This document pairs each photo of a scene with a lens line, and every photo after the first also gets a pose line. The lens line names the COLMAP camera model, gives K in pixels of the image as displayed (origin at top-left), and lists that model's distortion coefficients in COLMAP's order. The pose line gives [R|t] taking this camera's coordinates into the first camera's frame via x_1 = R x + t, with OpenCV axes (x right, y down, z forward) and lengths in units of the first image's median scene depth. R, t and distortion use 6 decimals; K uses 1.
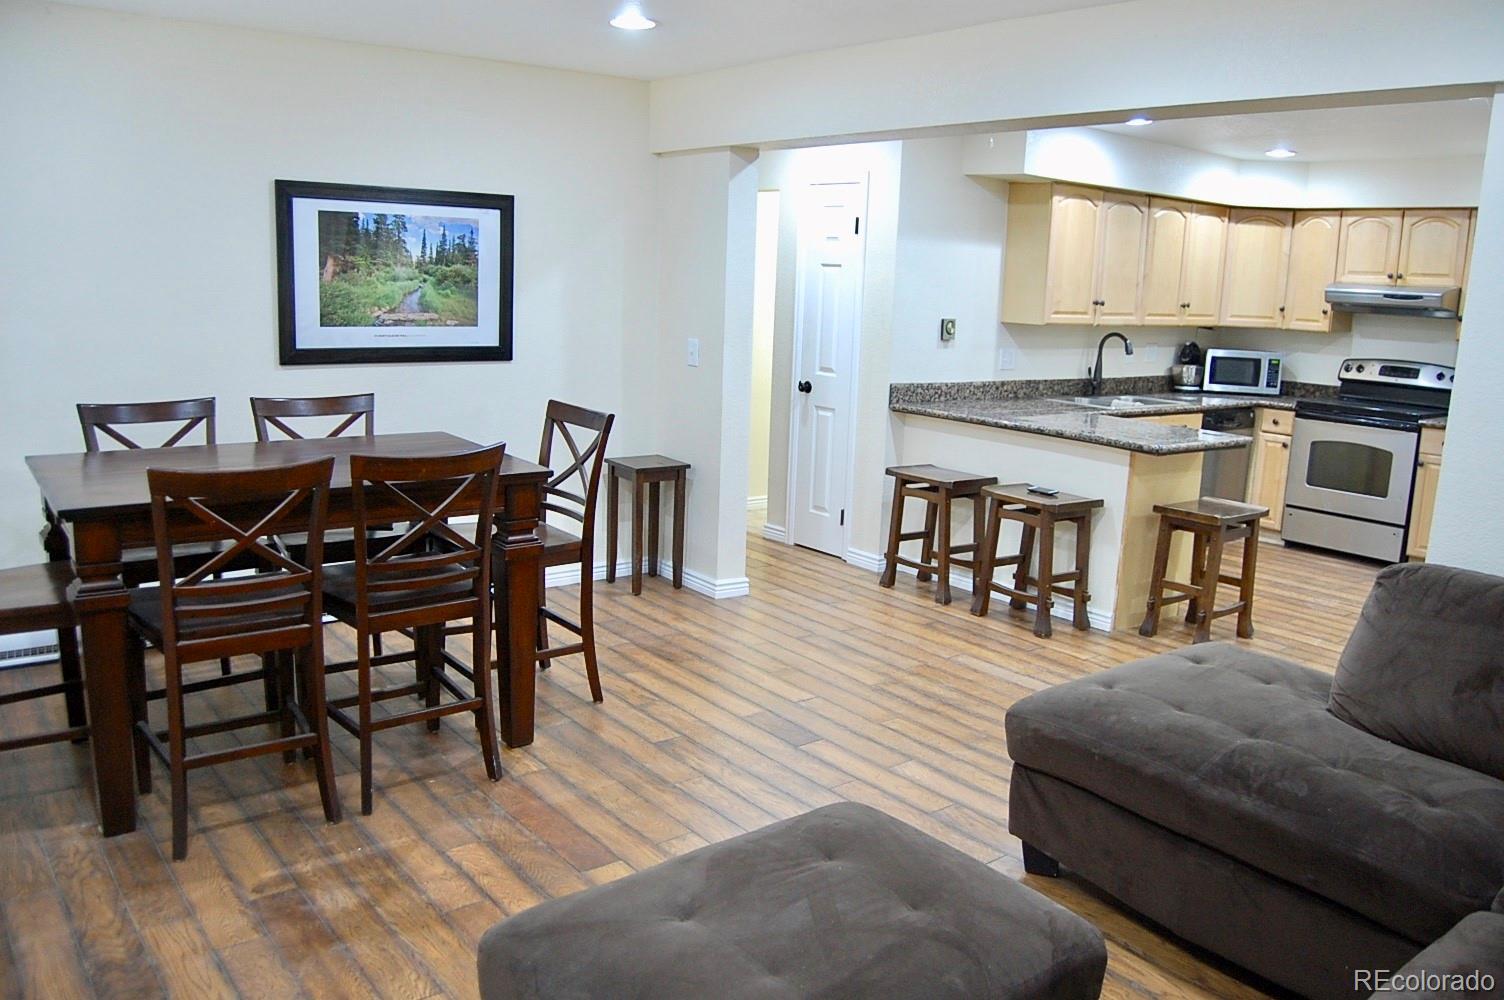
lens RADIAL K [[1171.0, 0, 768.3], [0, 1171.0, 503.7], [0, 0, 1]] dist [-0.094241, 0.033397]
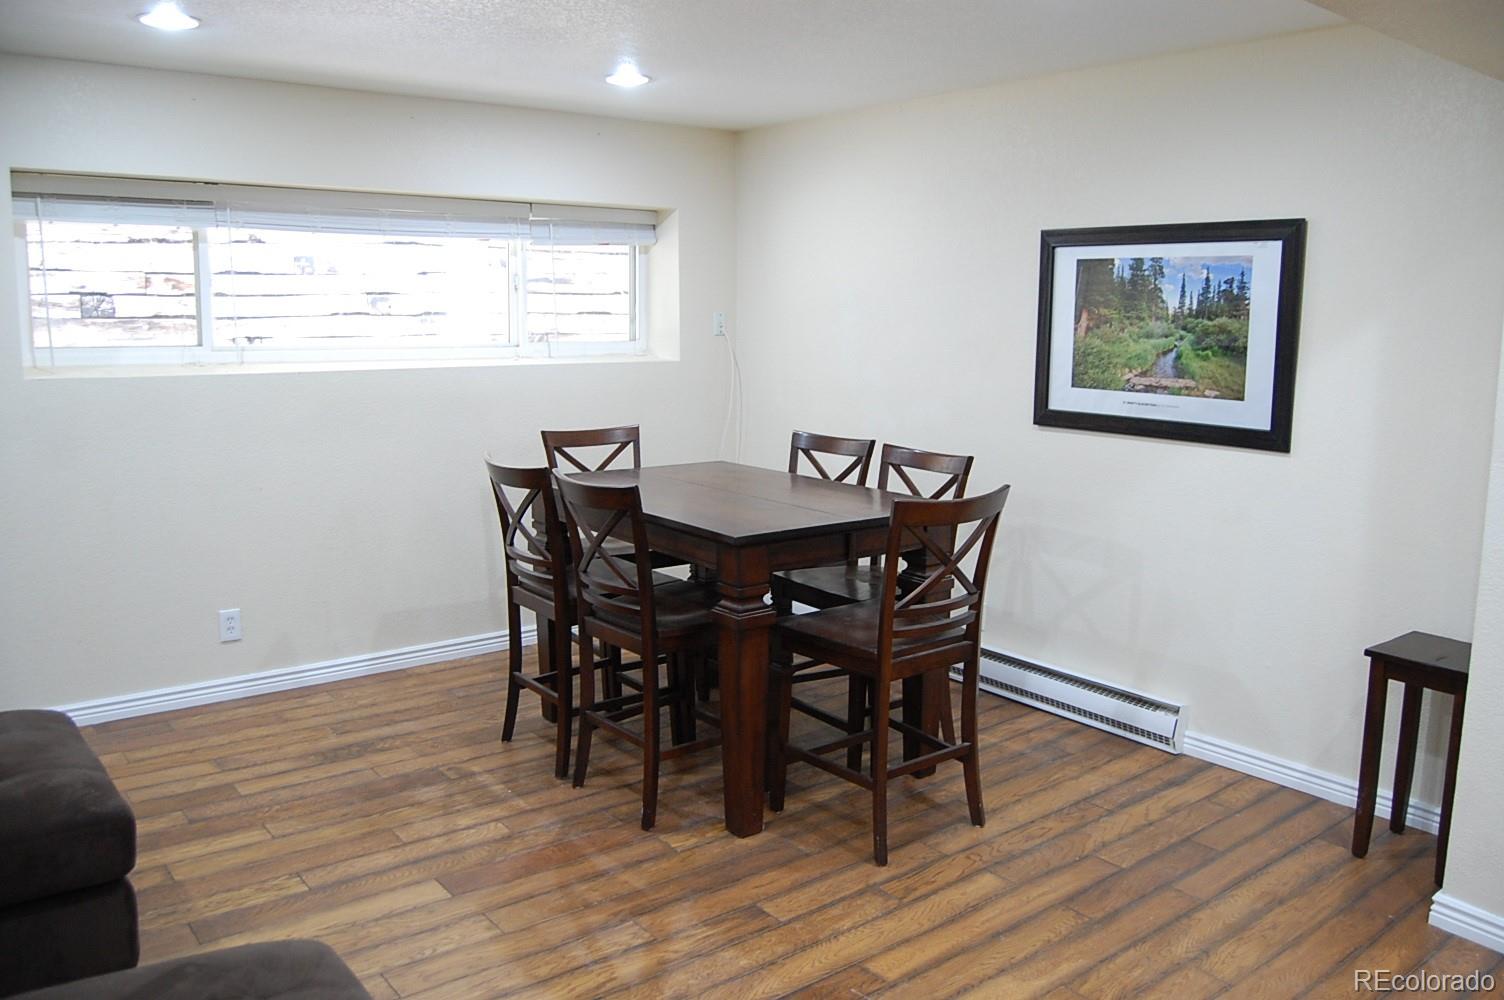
lens RADIAL K [[1171.0, 0, 769.6], [0, 1171.0, 504.8], [0, 0, 1]] dist [-0.094241, 0.033397]
pose [[-0.001695, 0.124099, -0.992268, 0.464809], [-0.204909, 0.971172, 0.121811, -0.111454], [0.978780, 0.203531, 0.023783, 0.673935]]
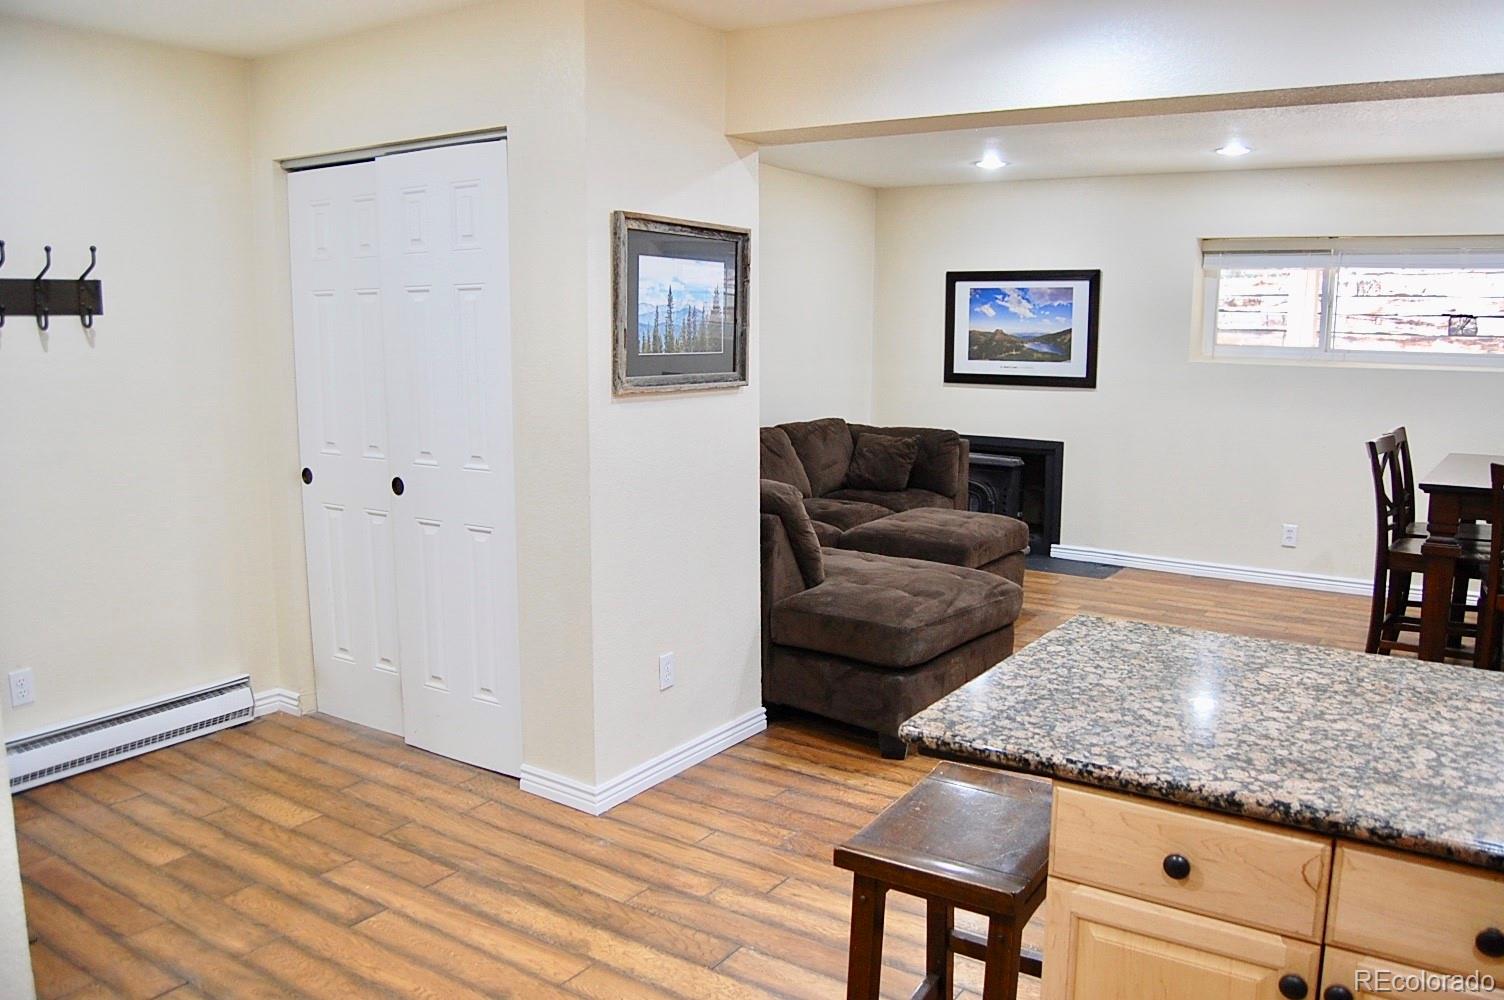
lens RADIAL K [[1171.0, 0, 769.2], [0, 1171.0, 509.2], [0, 0, 1]] dist [-0.094241, 0.033397]
pose [[-0.952475, 0.002908, -0.304604, 0.559894], [-0.100967, 0.940414, 0.324696, -0.217499], [0.287398, 0.340020, -0.895427, 1.270789]]
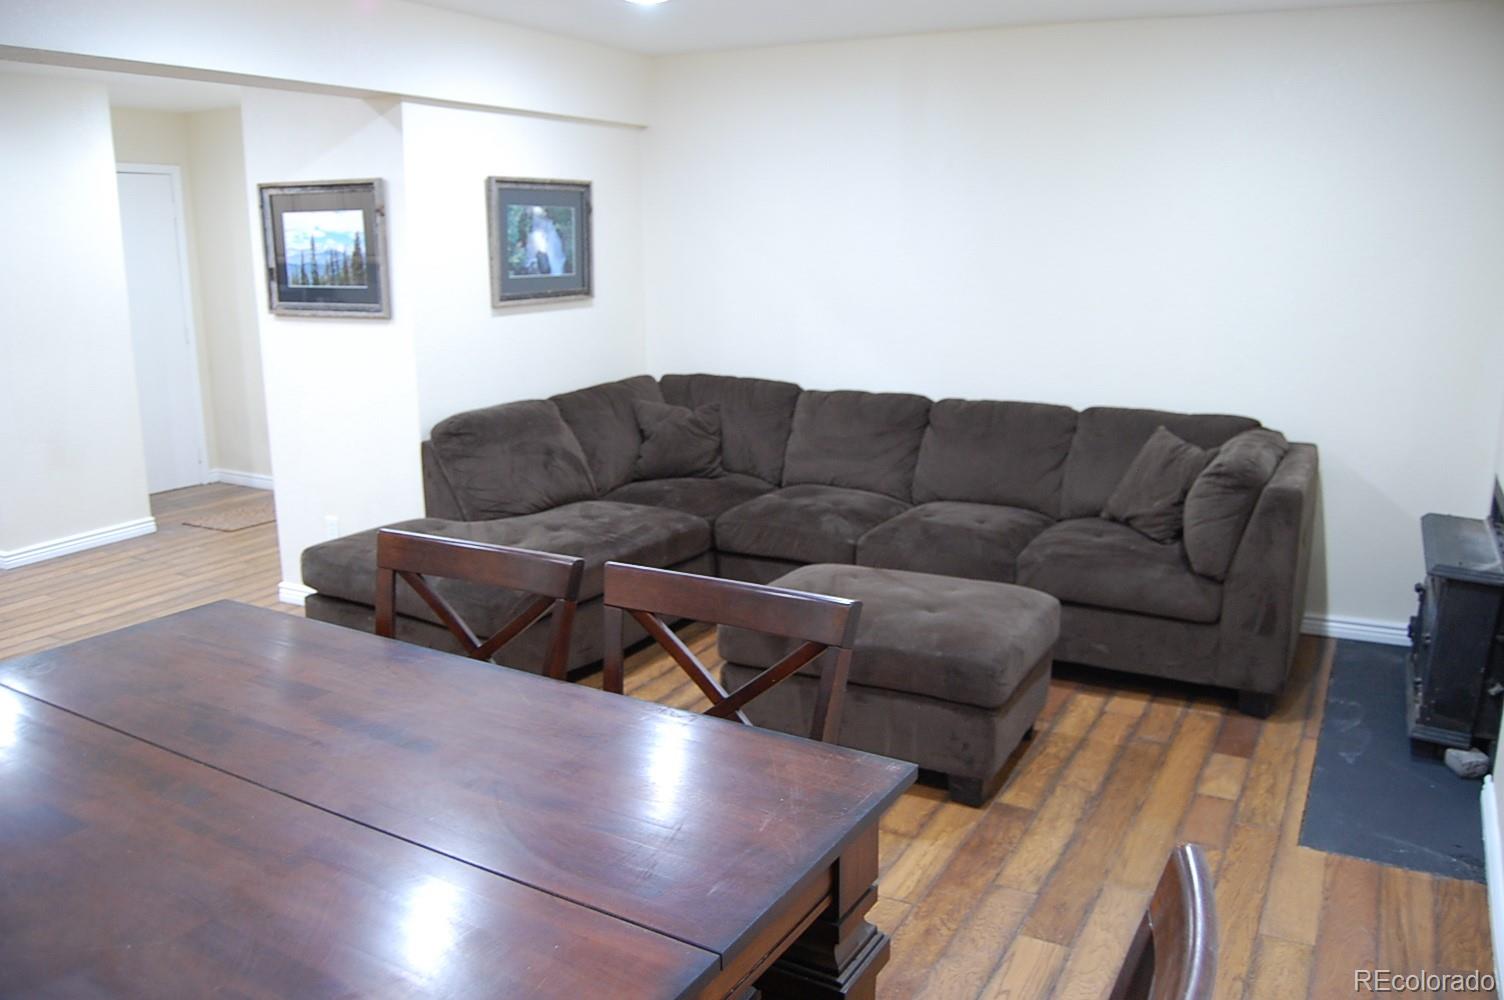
lens RADIAL K [[1171.0, 0, 755.4], [0, 1171.0, 499.2], [0, 0, 1]] dist [-0.094241, 0.033397]
pose [[-0.376496, -0.237429, 0.895477, -0.538499], [0.170931, 0.932202, 0.319032, -0.146682], [-0.910513, 0.273179, -0.310386, 0.622979]]
